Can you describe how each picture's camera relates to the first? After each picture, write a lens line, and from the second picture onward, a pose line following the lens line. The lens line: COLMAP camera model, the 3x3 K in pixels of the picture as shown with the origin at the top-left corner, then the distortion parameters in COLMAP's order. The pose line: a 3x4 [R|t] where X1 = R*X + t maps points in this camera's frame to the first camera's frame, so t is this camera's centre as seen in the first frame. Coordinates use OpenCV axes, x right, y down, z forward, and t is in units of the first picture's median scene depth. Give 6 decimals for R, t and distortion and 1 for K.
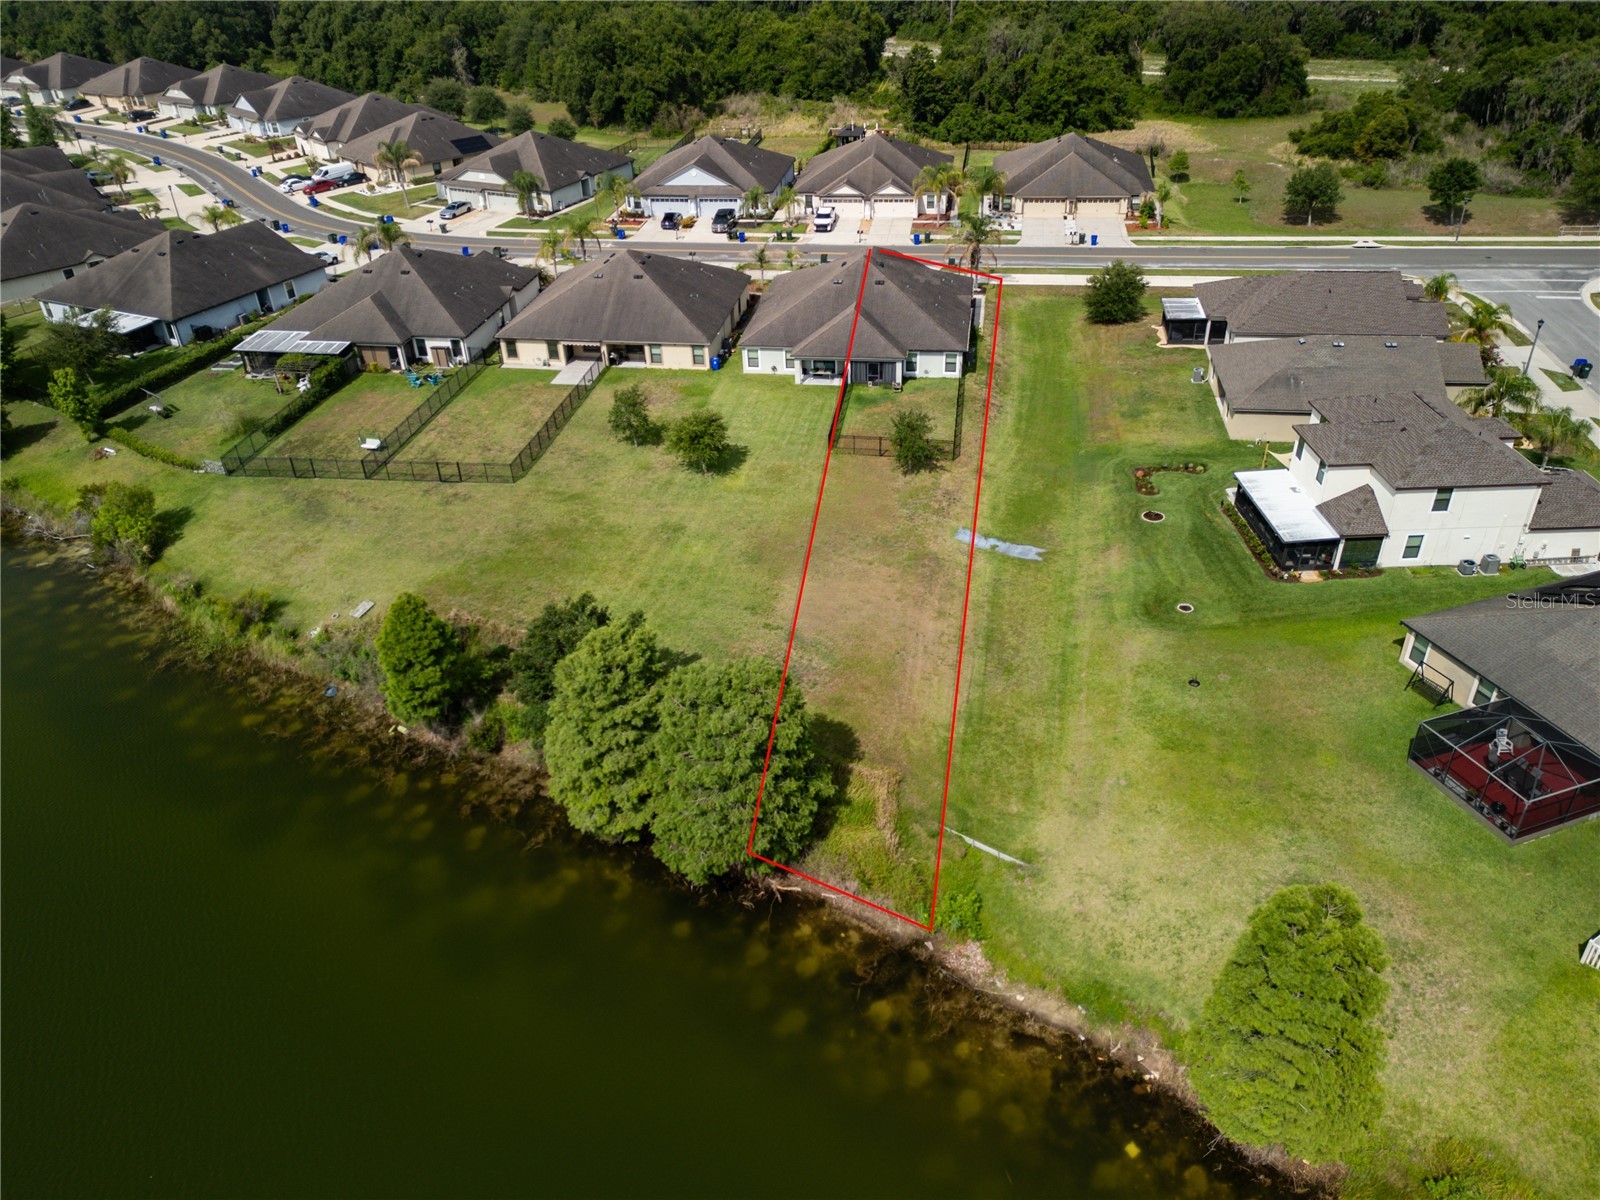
lens RADIAL K [[1164.7, 0, 801.5], [0, 1164.7, 593.5], [0, 0, 1]] dist [0.105192, -0.108303]
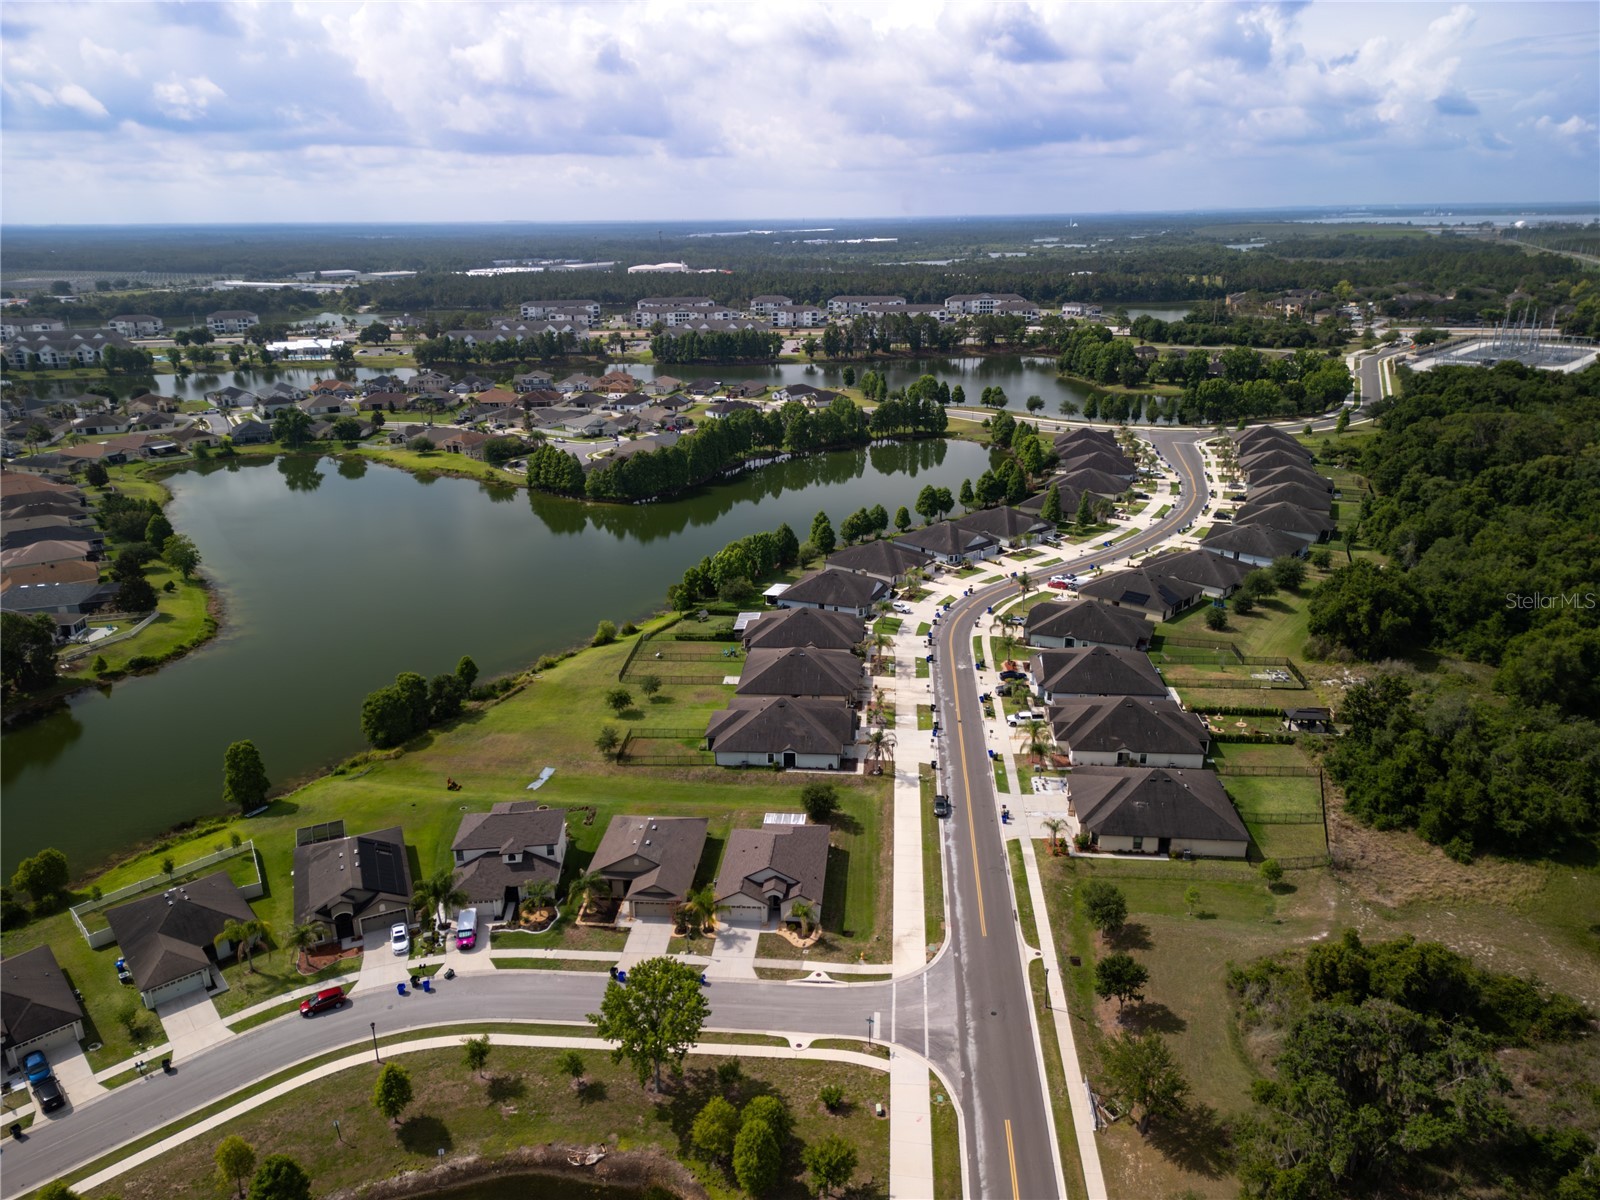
lens RADIAL K [[1114.9, 0, 798.3], [0, 1114.9, 605.8], [0, 0, 1]] dist [0.081513, -0.077461]
pose [[0.068256, 0.364426, -0.928728, 1.207966], [-0.525268, 0.804556, 0.277098, -0.677504], [0.848195, 0.468918, 0.246337, 0.407020]]
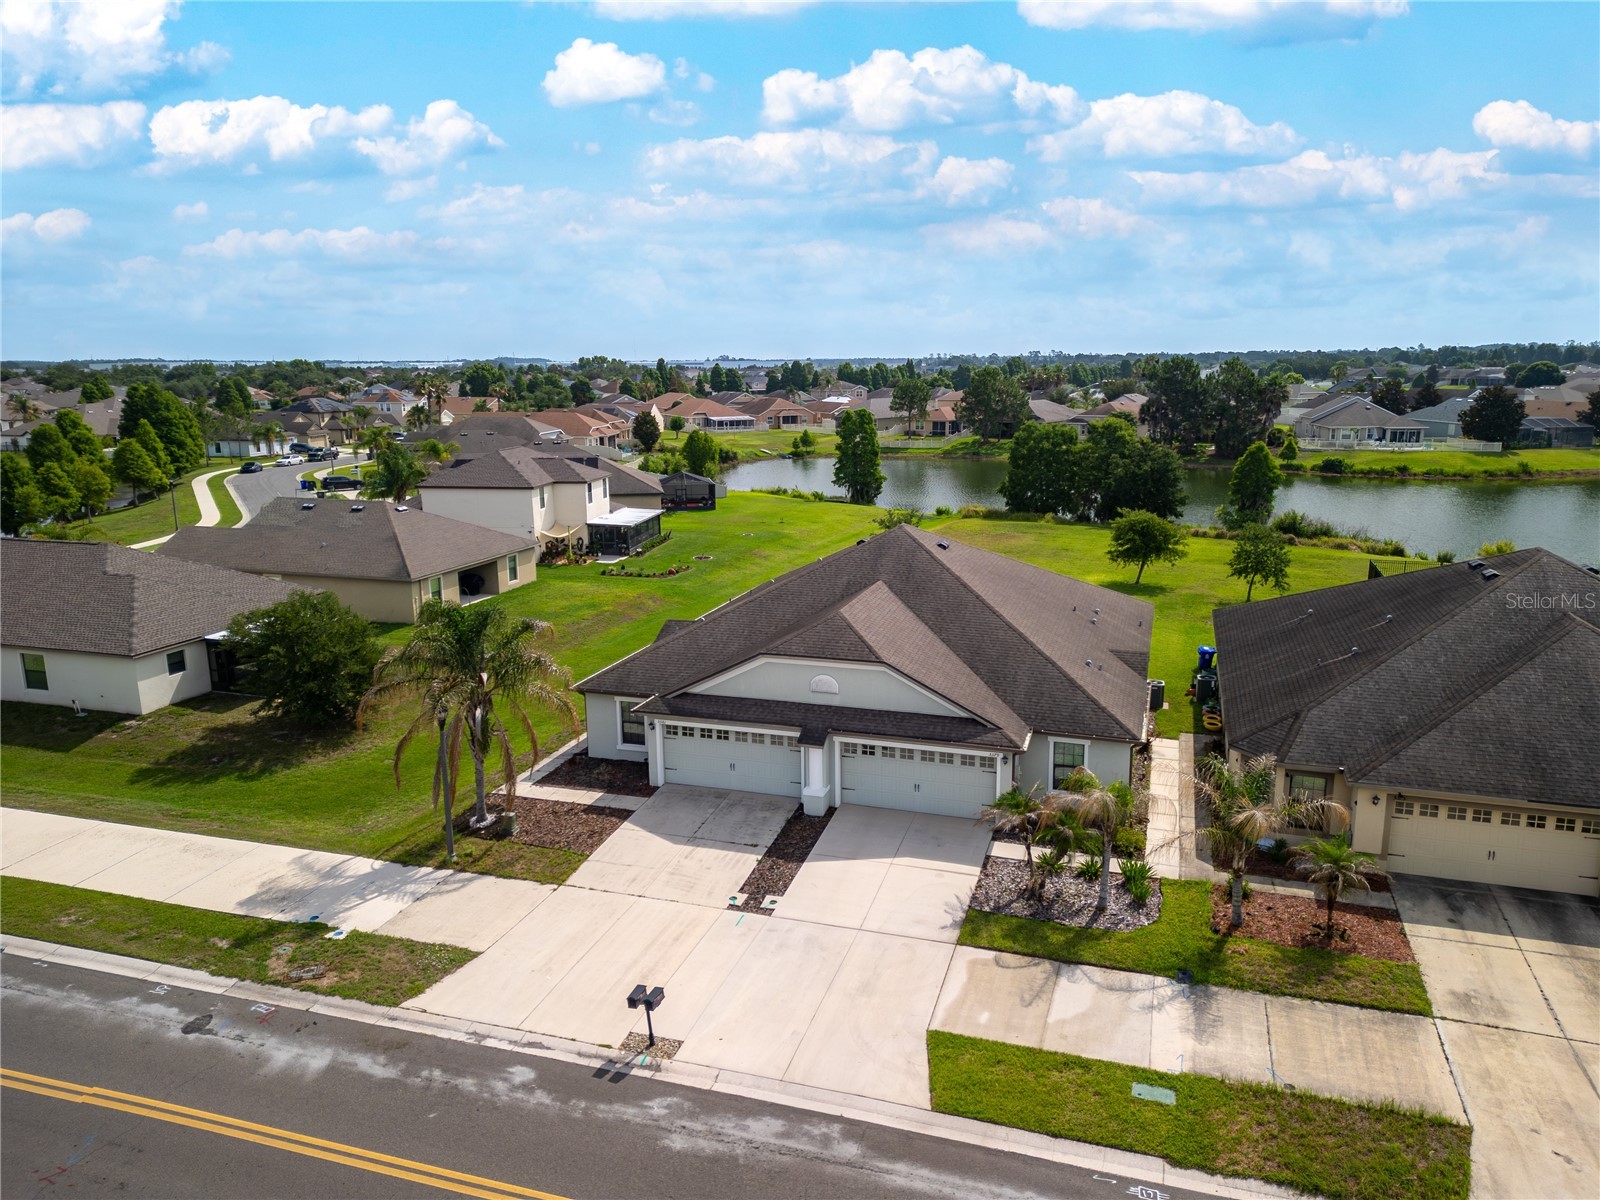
lens RADIAL K [[1114.9, 0, 798.3], [0, 1114.9, 605.8], [0, 0, 1]] dist [0.081513, -0.077461]
pose [[-0.985228, 0.008528, 0.171033, 0.014440], [0.126496, 0.709462, 0.693299, -0.436381], [-0.115429, 0.704693, -0.700060, 1.010755]]
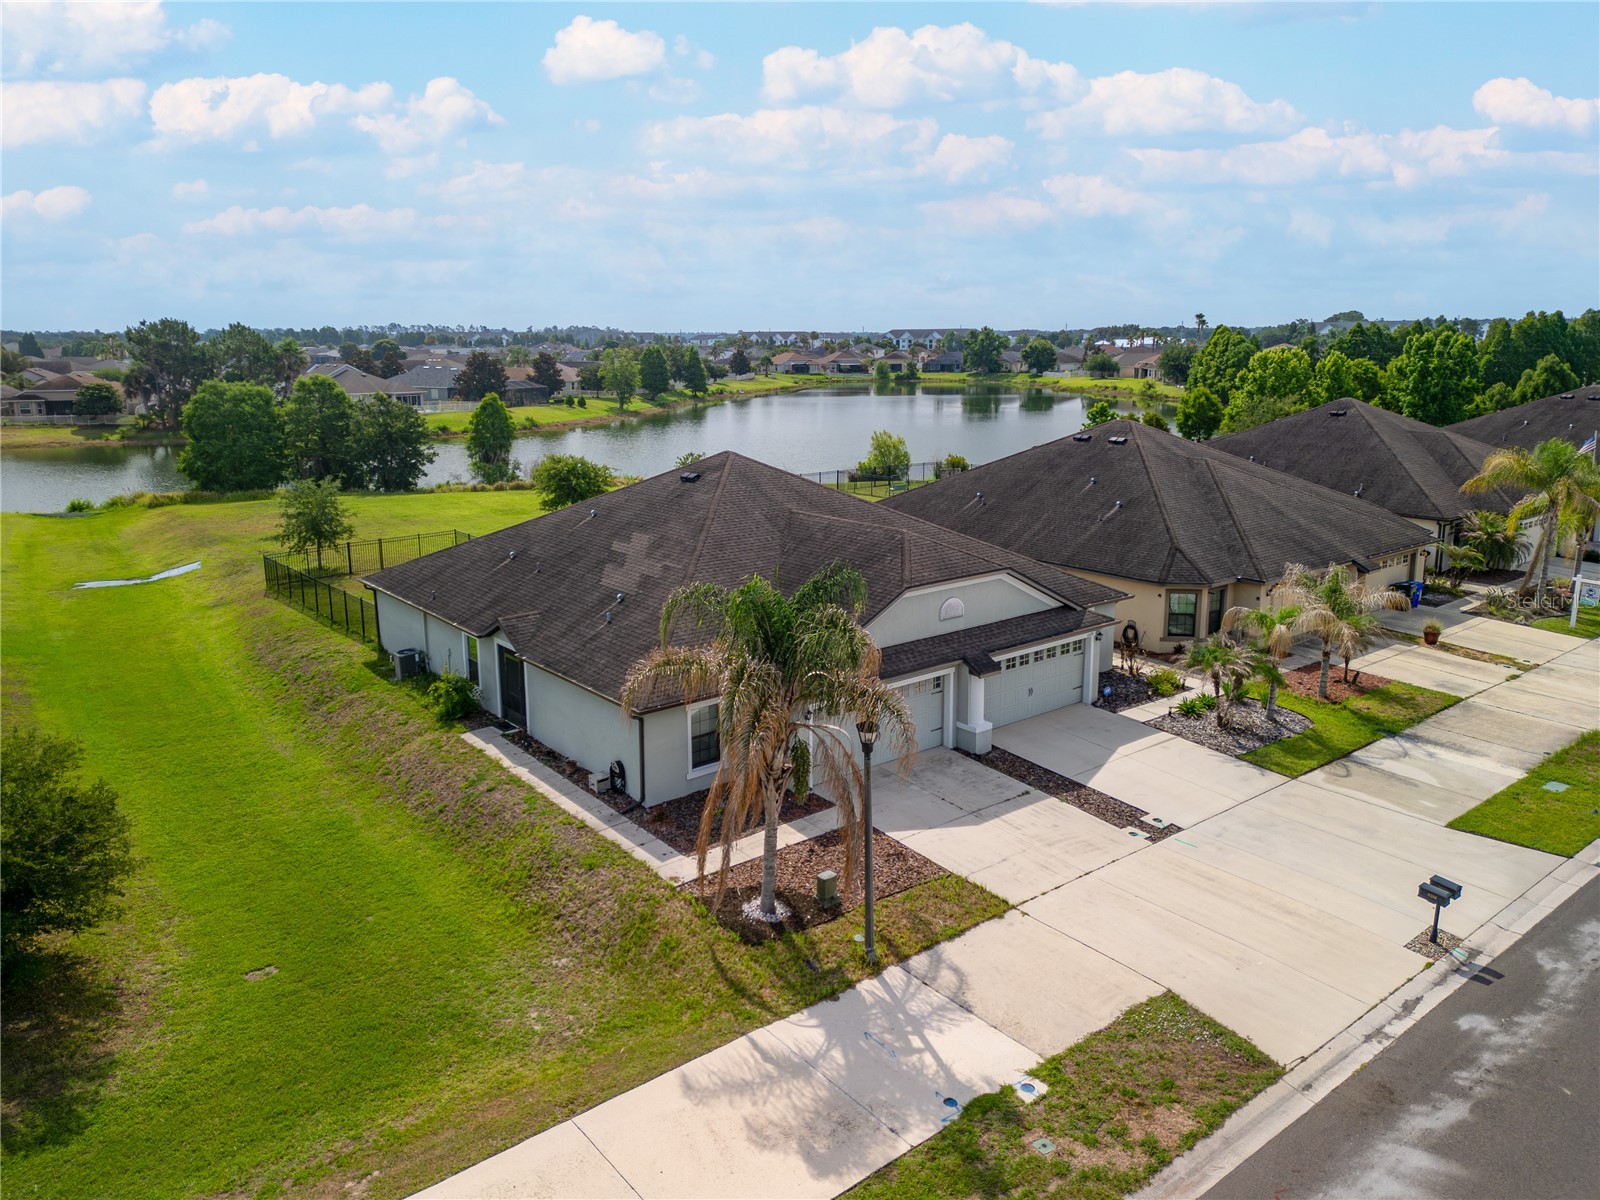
lens RADIAL K [[1138.7, 0, 796.8], [0, 1138.7, 552.9], [0, 0, 1]] dist [0.083926, -0.083685]
pose [[-0.676790, 0.175488, -0.714954, 0.241907], [-0.370917, 0.757608, 0.537076, -0.365175], [0.635906, 0.628676, -0.447650, 0.918468]]
